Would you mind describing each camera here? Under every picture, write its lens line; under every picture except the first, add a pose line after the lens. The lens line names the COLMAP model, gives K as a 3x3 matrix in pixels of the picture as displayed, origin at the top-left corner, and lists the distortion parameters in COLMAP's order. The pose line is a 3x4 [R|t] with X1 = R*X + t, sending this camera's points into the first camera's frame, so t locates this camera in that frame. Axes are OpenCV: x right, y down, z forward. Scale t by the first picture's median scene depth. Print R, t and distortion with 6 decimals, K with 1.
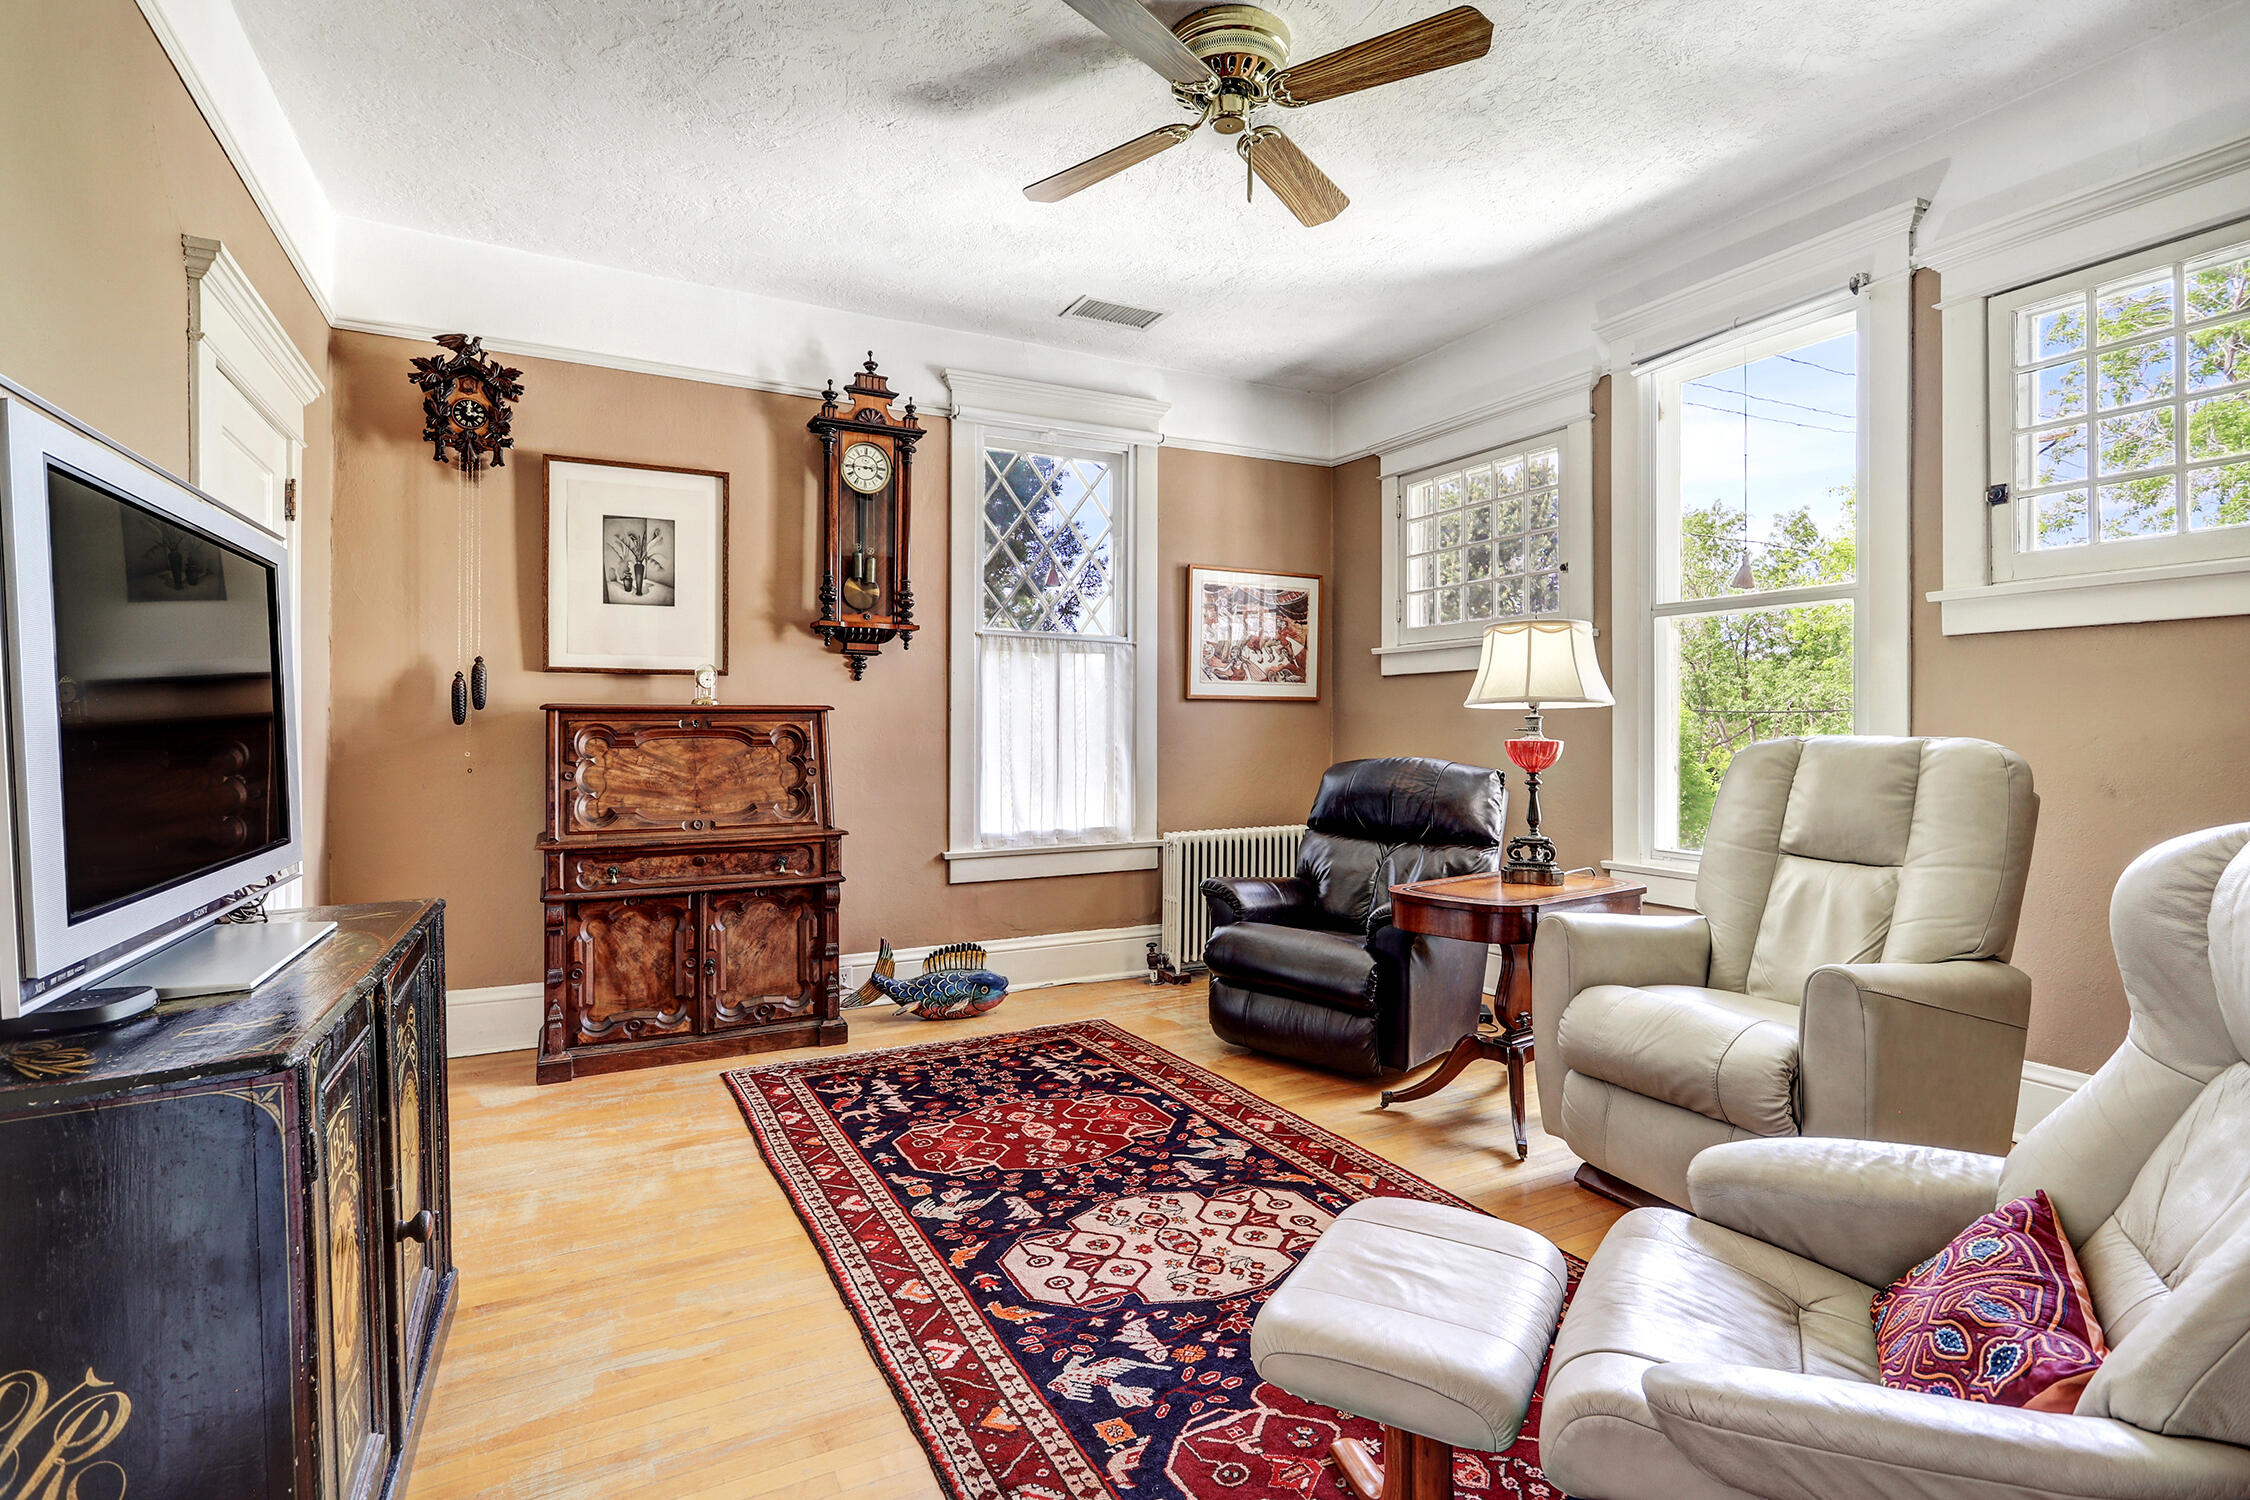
lens RADIAL K [[1072.5, 0, 1120.9], [0, 1072.5, 747.5], [0, 0, 1]] dist [0.000693, -0.000485]
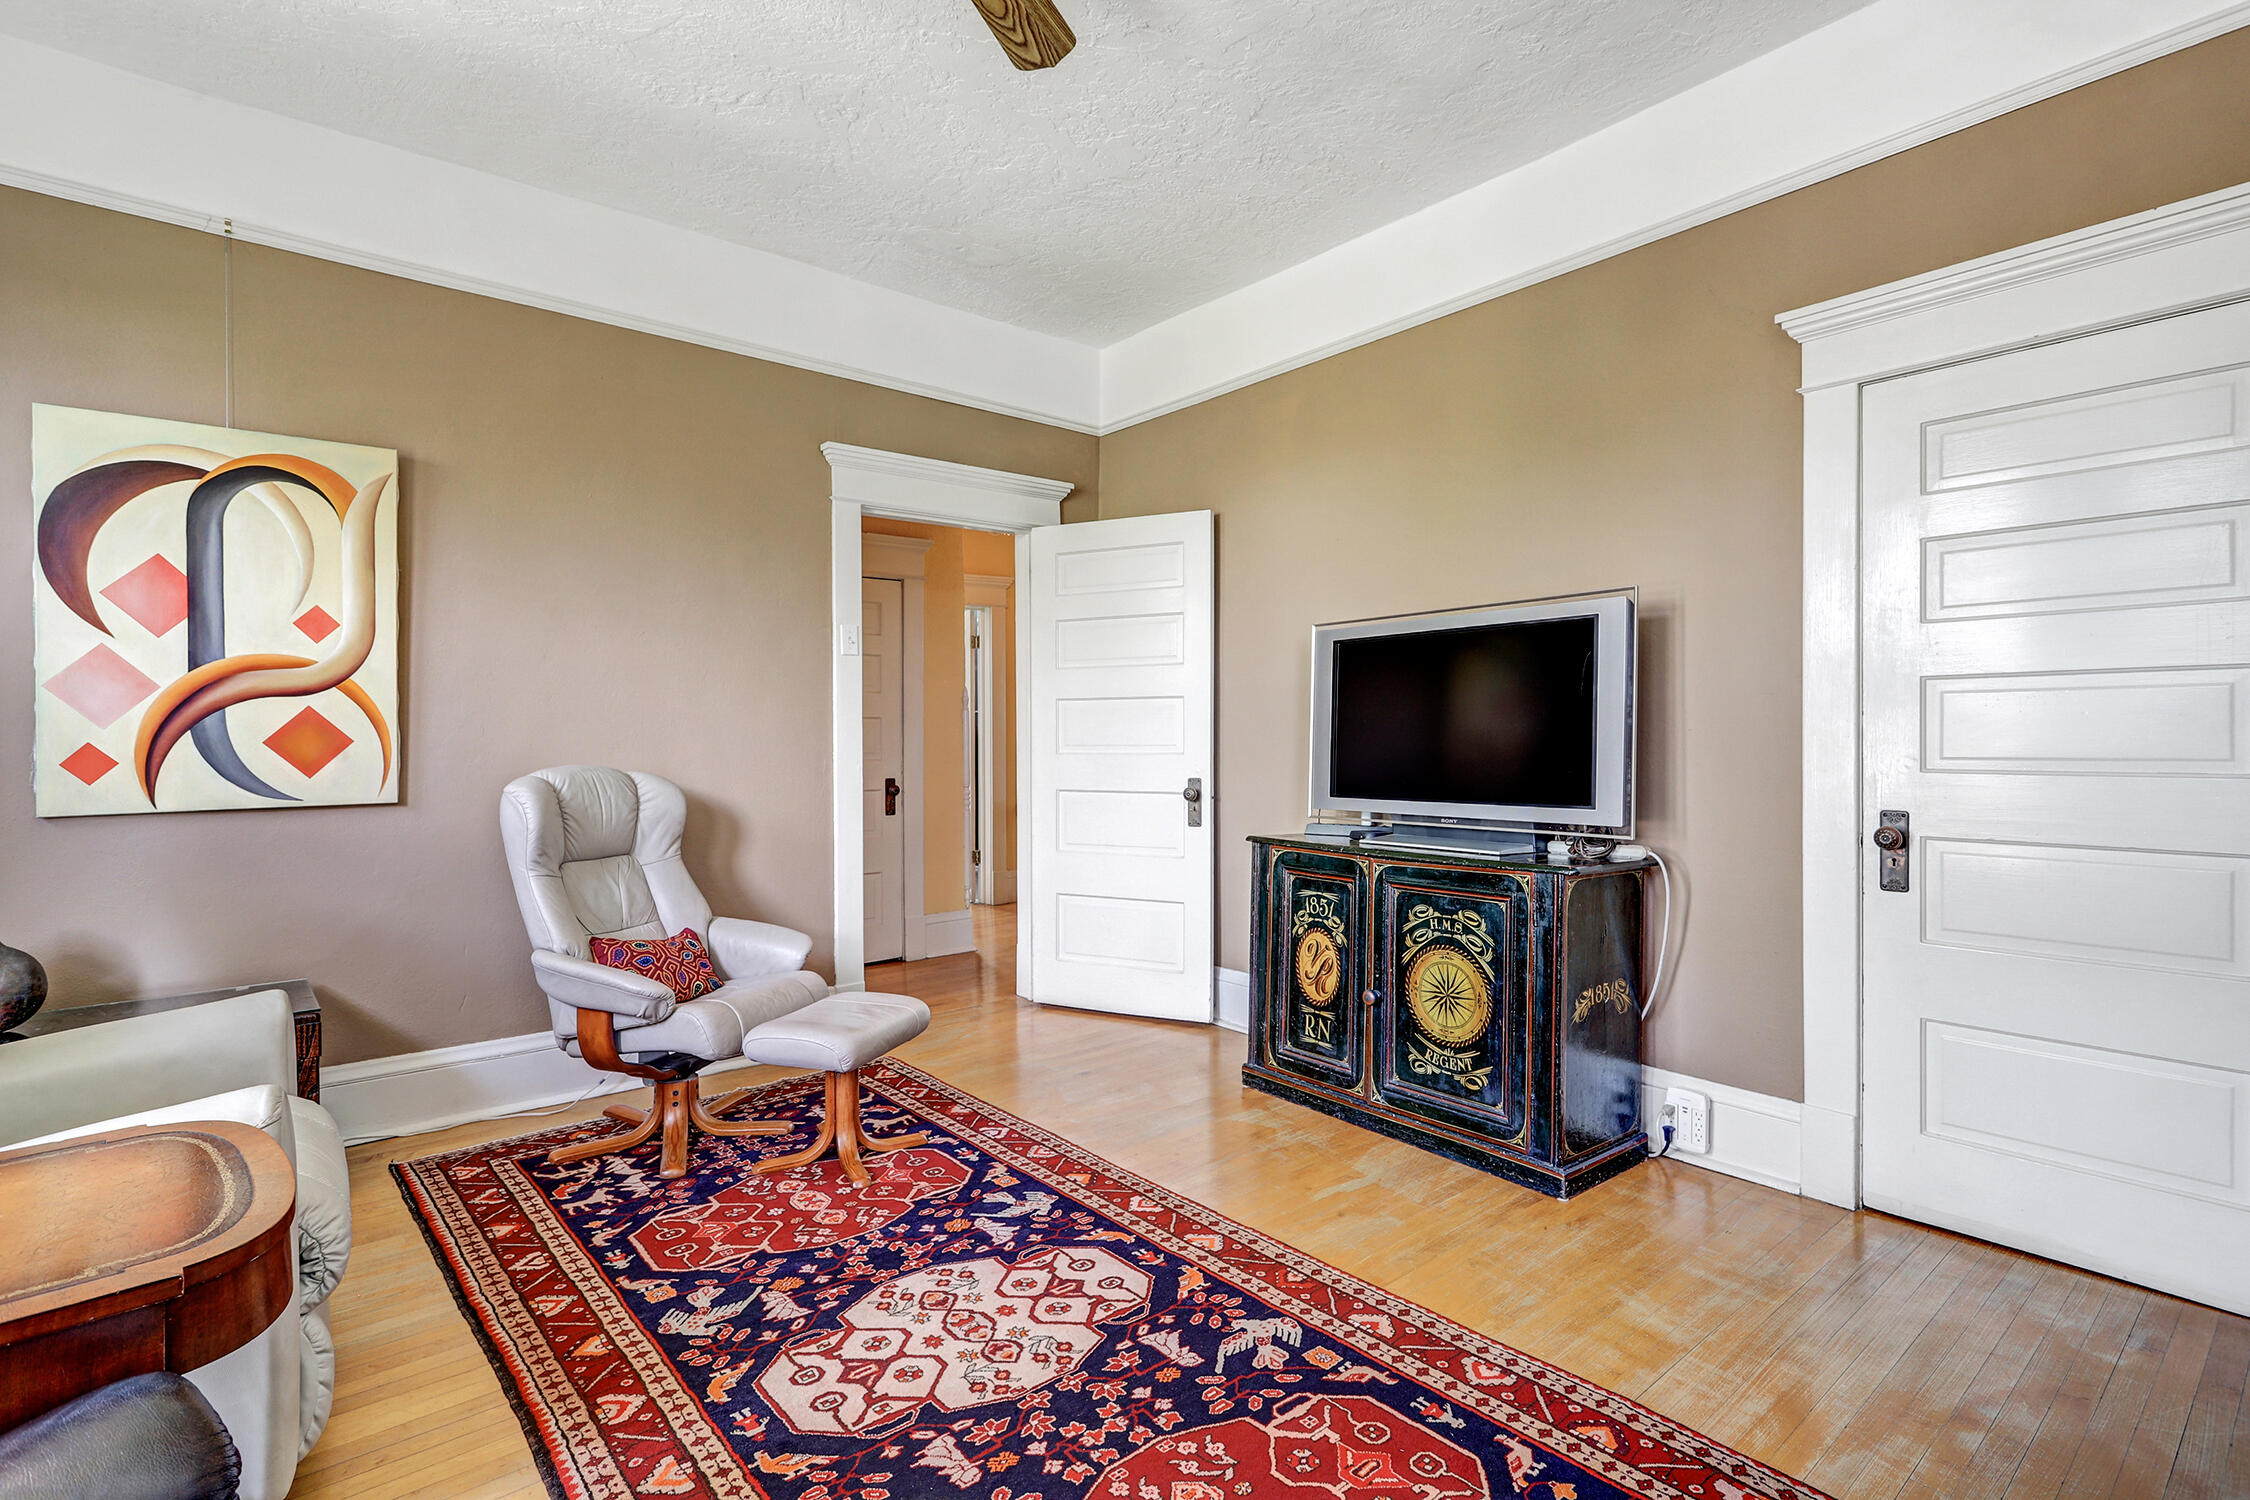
lens RADIAL K [[1072.5, 0, 1130.3], [0, 1072.5, 743.5], [0, 0, 1]] dist [0.000693, -0.000485]
pose [[-0.976580, 0.012794, -0.214775, 0.109344], [0.007250, 0.999620, 0.026579, -0.037835], [0.215034, 0.024400, -0.976302, 1.917327]]
